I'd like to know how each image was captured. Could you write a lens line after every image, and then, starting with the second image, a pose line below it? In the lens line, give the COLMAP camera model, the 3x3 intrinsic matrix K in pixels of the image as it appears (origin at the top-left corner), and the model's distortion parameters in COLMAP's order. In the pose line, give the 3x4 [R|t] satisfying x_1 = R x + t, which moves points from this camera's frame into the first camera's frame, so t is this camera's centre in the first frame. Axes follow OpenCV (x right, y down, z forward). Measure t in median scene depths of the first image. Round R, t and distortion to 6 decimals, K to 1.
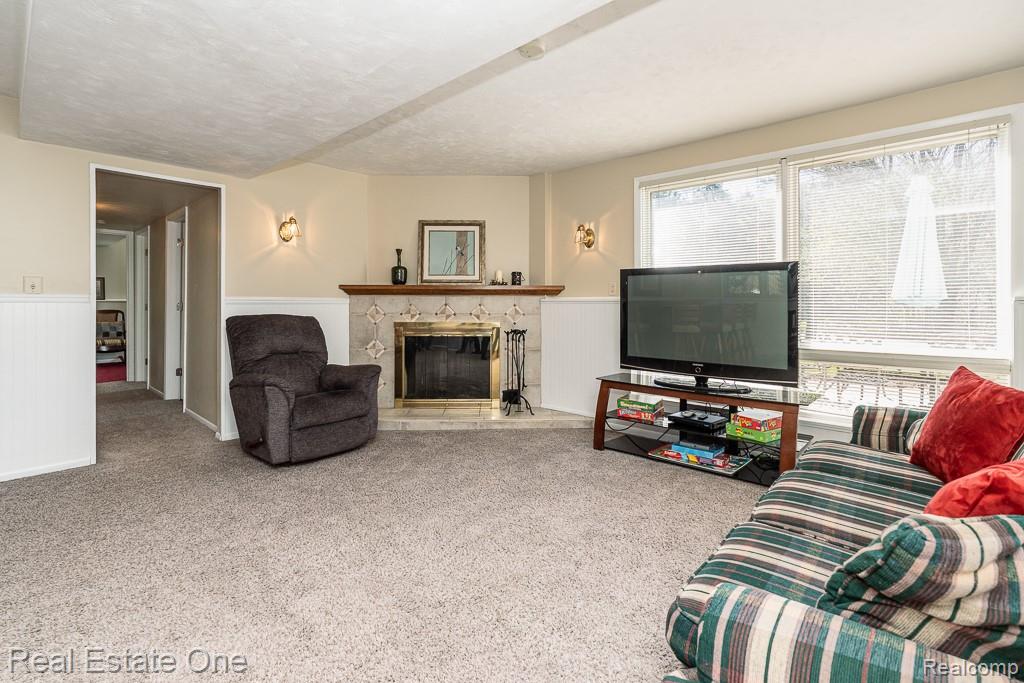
lens RADIAL K [[473.1, 0, 516.5], [0, 473.1, 302.7], [0, 0, 1]] dist [0.001410, 0.001375]
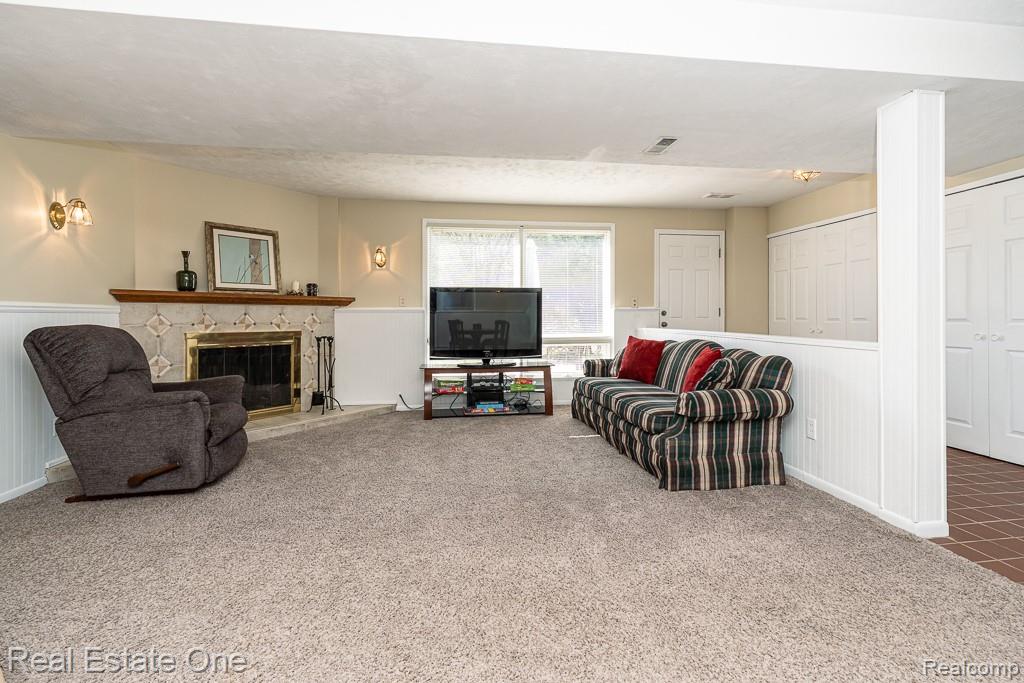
lens RADIAL K [[473.1, 0, 507.4], [0, 473.1, 312.8], [0, 0, 1]] dist [0.001410, 0.001375]
pose [[0.633562, 0.001491, 0.773691, -0.600843], [0.005894, 0.999960, -0.006754, 0.012580], [-0.773670, 0.008839, 0.633528, -0.027388]]
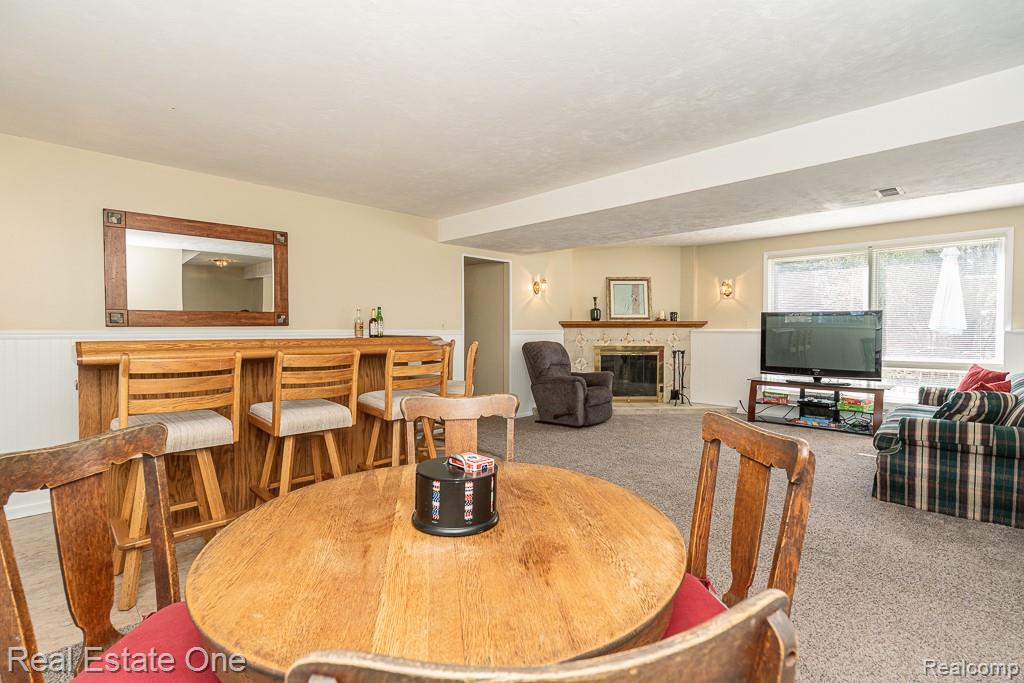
lens RADIAL K [[473.1, 0, 517.9], [0, 473.1, 337.3], [0, 0, 1]] dist [0.001410, 0.001375]
pose [[0.999825, -0.002612, -0.018514, -0.506524], [0.002997, 0.999779, 0.020805, -0.019068], [0.018455, -0.020857, 0.999612, -0.550883]]
